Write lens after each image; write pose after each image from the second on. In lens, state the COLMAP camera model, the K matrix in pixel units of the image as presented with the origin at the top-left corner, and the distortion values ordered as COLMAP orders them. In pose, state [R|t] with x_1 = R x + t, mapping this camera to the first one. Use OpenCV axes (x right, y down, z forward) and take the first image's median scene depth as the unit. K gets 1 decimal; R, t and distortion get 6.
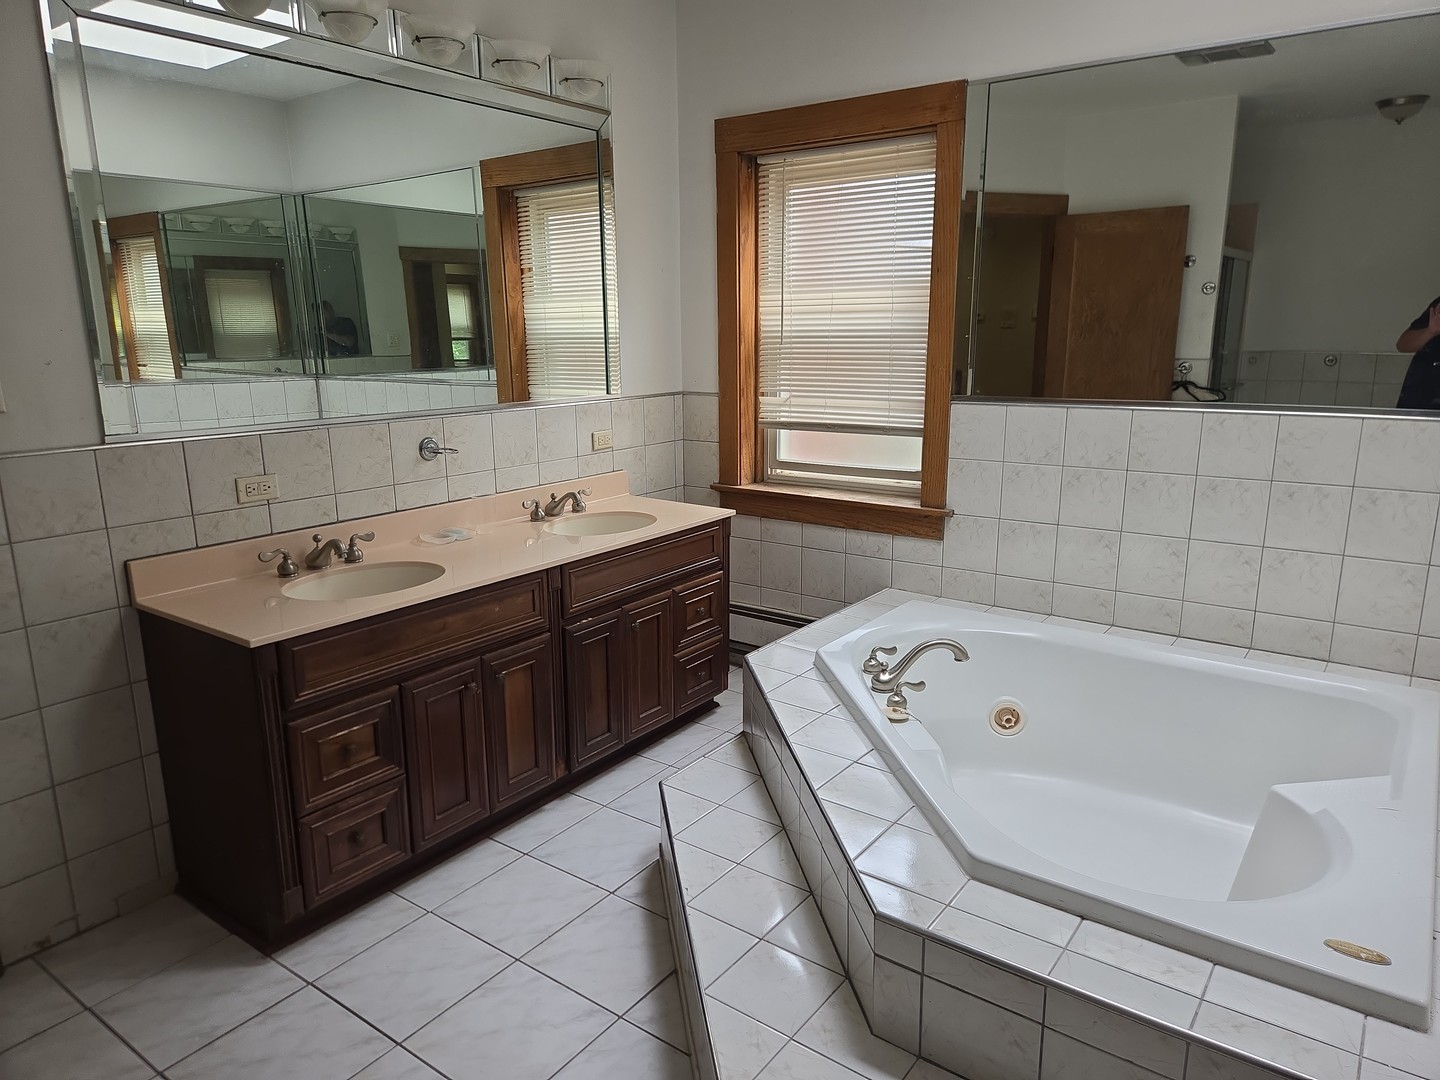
lens RADIAL K [[977.1, 0, 721.0], [0, 977.1, 545.3], [0, 0, 1]] dist [0.090213, -0.070199]
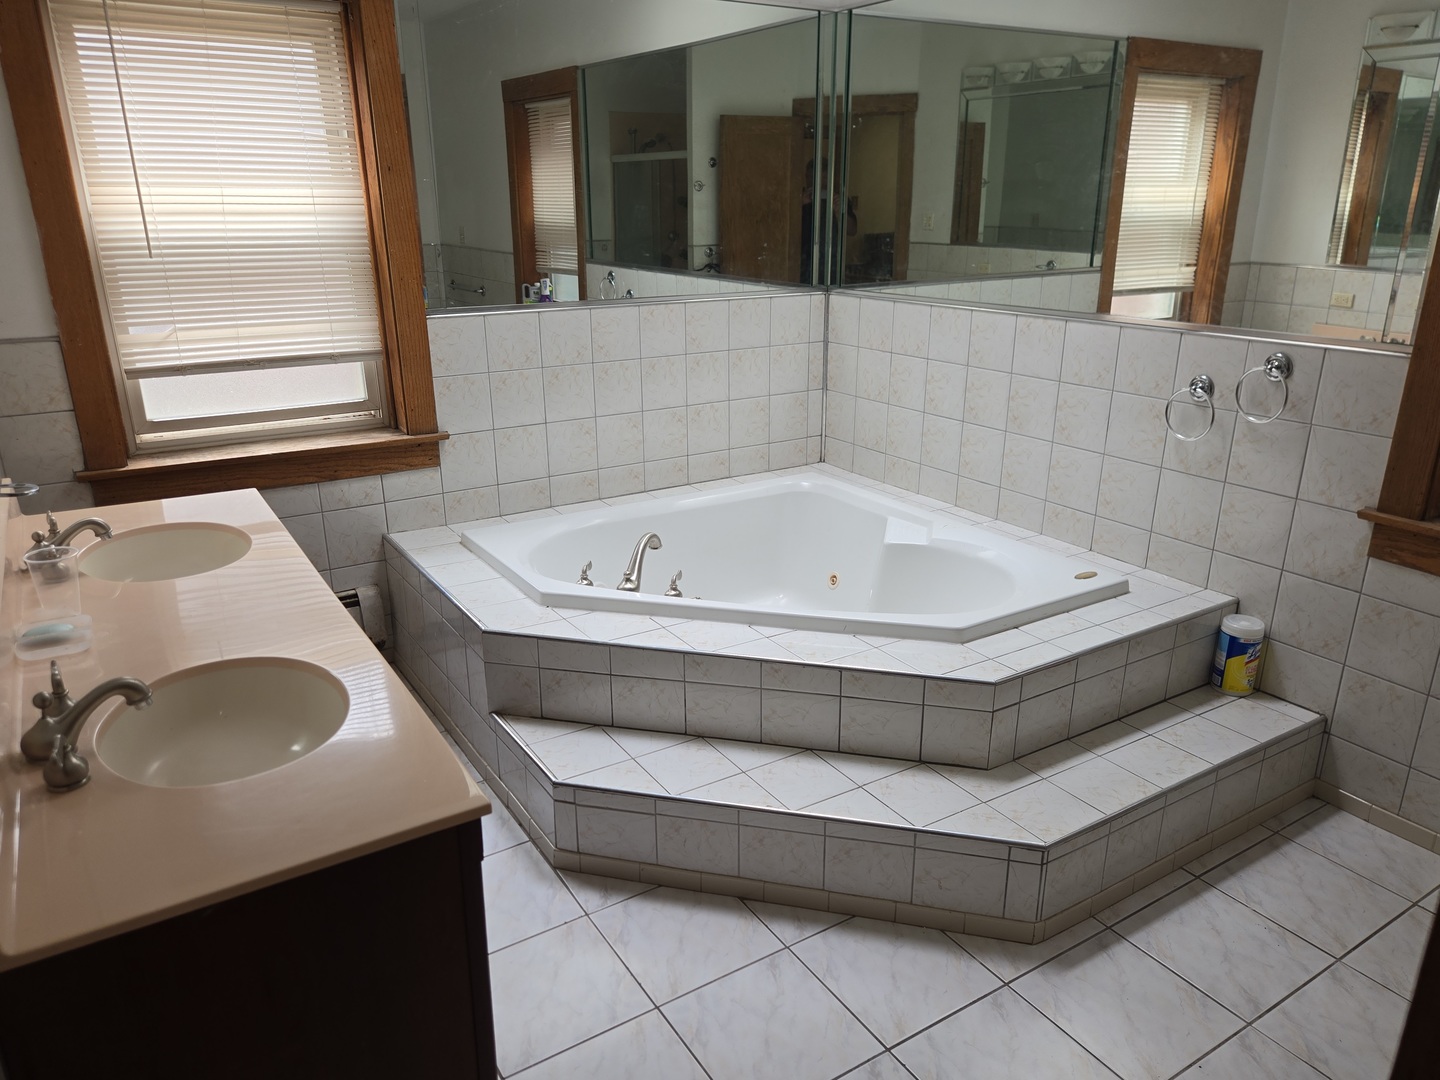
lens RADIAL K [[977.1, 0, 721.0], [0, 977.1, 545.3], [0, 0, 1]] dist [0.090213, -0.070199]
pose [[0.367905, -0.292664, 0.882606, -0.532932], [0.209431, 0.950870, 0.228001, -0.091153], [-0.905972, 0.100962, 0.411123, 0.367202]]
